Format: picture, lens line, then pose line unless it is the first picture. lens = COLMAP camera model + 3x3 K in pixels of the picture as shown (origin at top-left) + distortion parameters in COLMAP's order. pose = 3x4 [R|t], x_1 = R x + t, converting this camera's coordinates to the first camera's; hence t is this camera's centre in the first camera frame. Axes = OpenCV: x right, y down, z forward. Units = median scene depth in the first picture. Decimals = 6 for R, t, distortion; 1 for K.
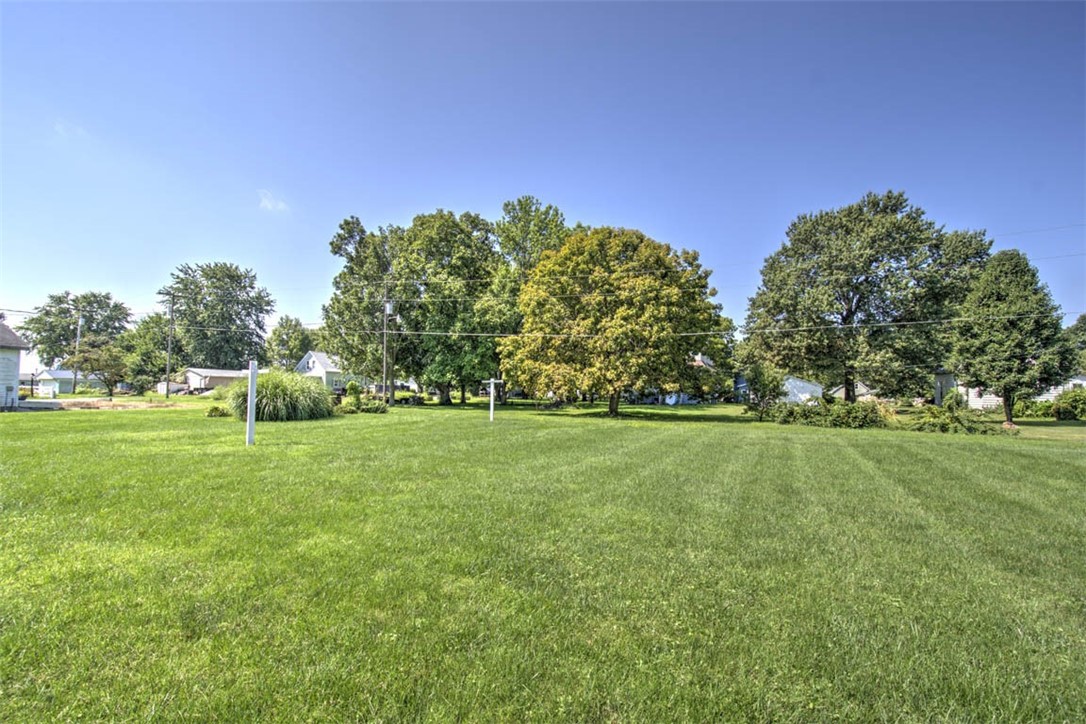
lens RADIAL K [[468.8, 0, 543.3], [0, 468.8, 368.8], [0, 0, 1]] dist [0.006178, -0.002459]
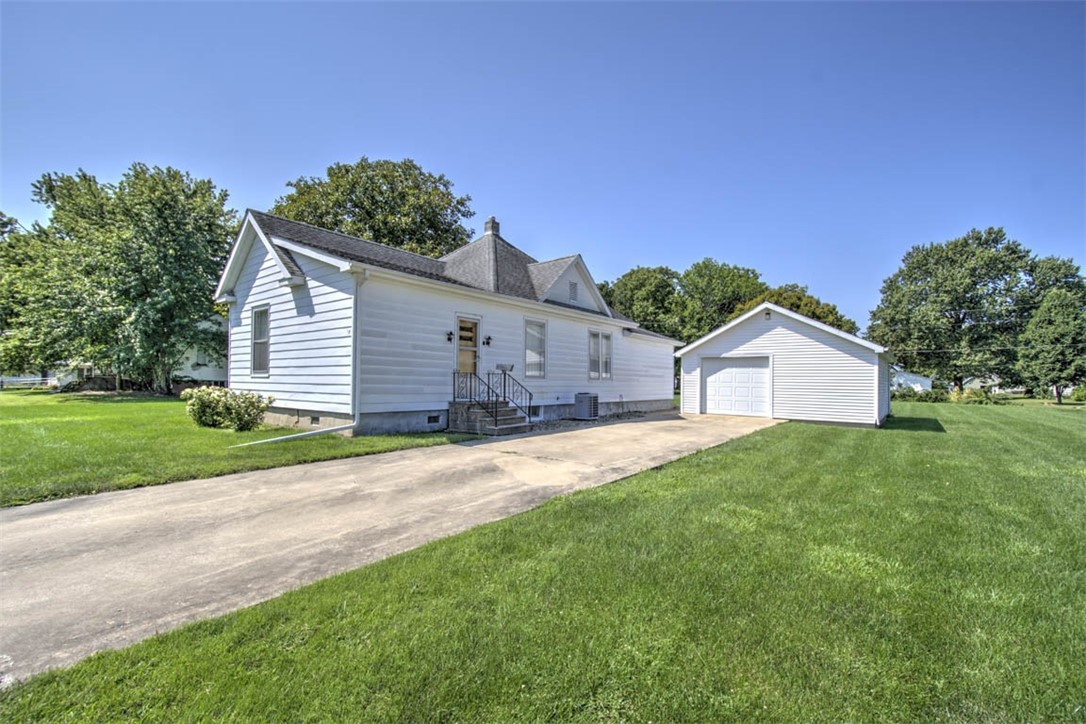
lens RADIAL K [[468.8, 0, 544.7], [0, 468.8, 367.4], [0, 0, 1]] dist [0.006178, -0.002459]
pose [[0.980658, -0.013472, -0.195263, -0.236068], [0.015905, 0.999814, 0.010897, -0.030416], [0.195080, -0.013792, 0.980690, -0.553645]]
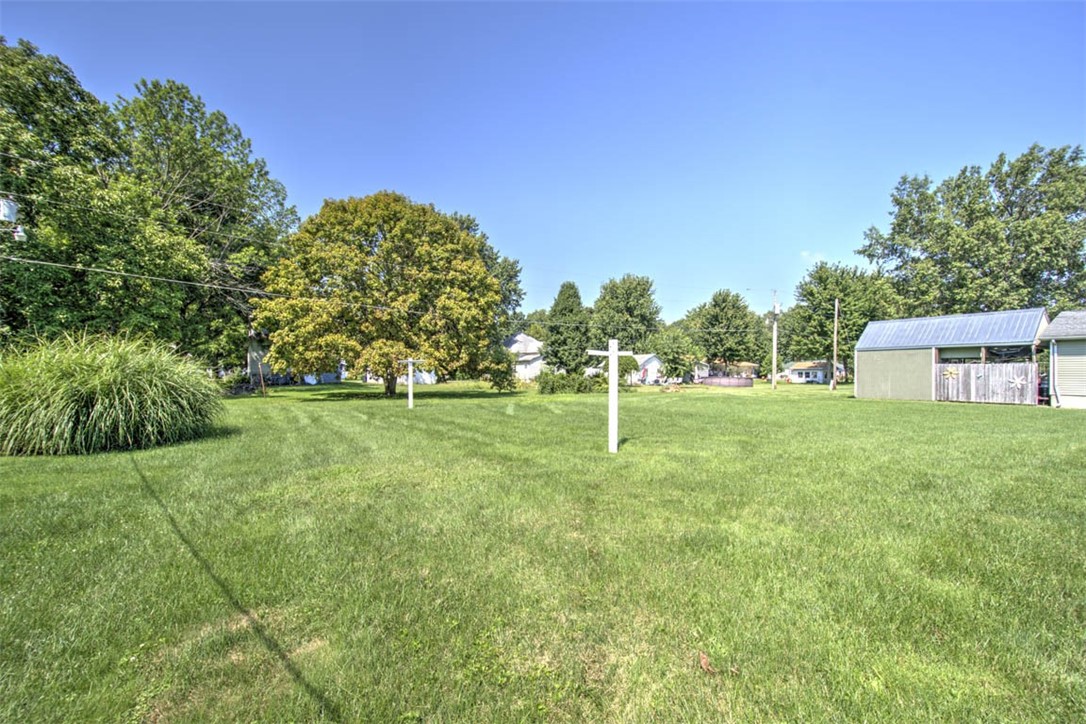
lens RADIAL K [[468.8, 0, 539.0], [0, 468.8, 363.7], [0, 0, 1]] dist [0.006178, -0.002459]
pose [[0.499401, -0.002922, 0.866366, -0.324221], [-0.031184, 0.999286, 0.021346, 0.000754], [-0.865809, -0.037677, 0.498954, 0.179545]]
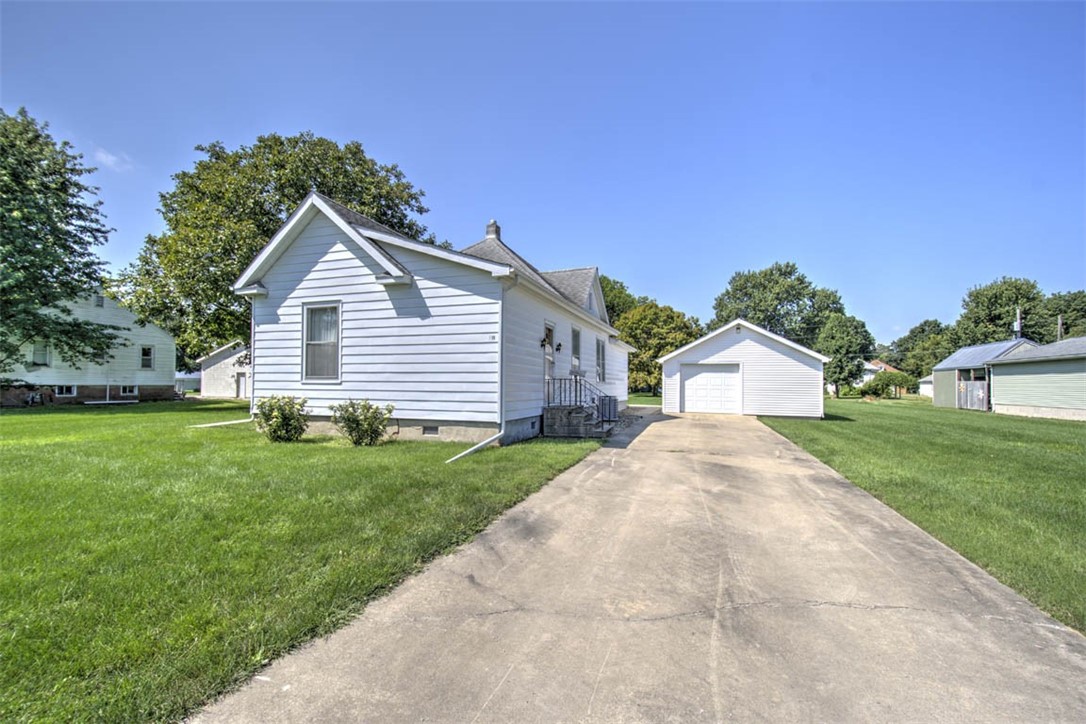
lens RADIAL K [[468.8, 0, 547.1], [0, 468.8, 363.3], [0, 0, 1]] dist [0.006178, -0.002459]
pose [[0.990019, -0.006006, 0.140807, -0.371283], [0.005469, 0.999976, 0.004202, -0.035112], [-0.140829, -0.003390, 0.990028, -0.571070]]
